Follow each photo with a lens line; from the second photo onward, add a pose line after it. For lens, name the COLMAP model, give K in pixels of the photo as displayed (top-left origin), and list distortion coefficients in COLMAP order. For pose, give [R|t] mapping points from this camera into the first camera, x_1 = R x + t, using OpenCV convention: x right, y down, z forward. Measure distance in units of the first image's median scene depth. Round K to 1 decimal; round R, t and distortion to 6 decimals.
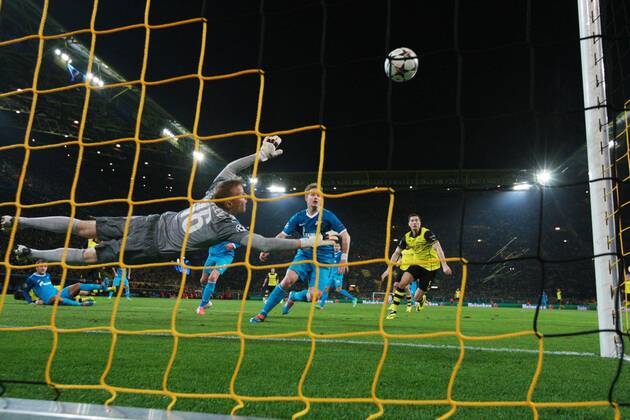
lens RADIAL K [[3135.5, 0, 314.6], [0, 3135.5, 210.6], [0, 0, 1]] dist [-0.036871, 0.000000]
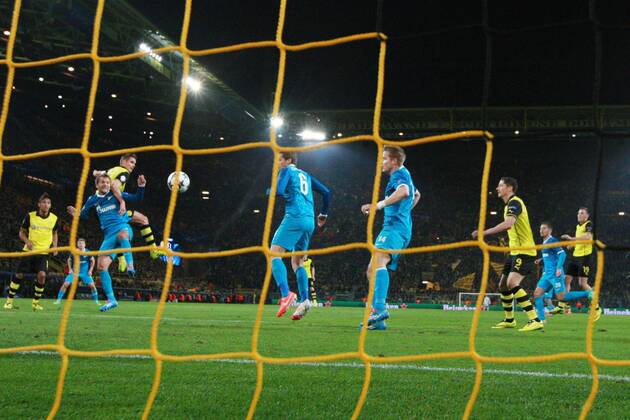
lens RADIAL K [[3135.5, 0, 315.9], [0, 3135.5, 210.0], [0, 0, 1]] dist [-0.036871, 0.000000]
pose [[0.999735, 0.000026, -0.023004, 0.003745], [0.000024, 0.999998, 0.002201, 0.007393], [0.023004, -0.002201, 0.999733, 0.345600]]
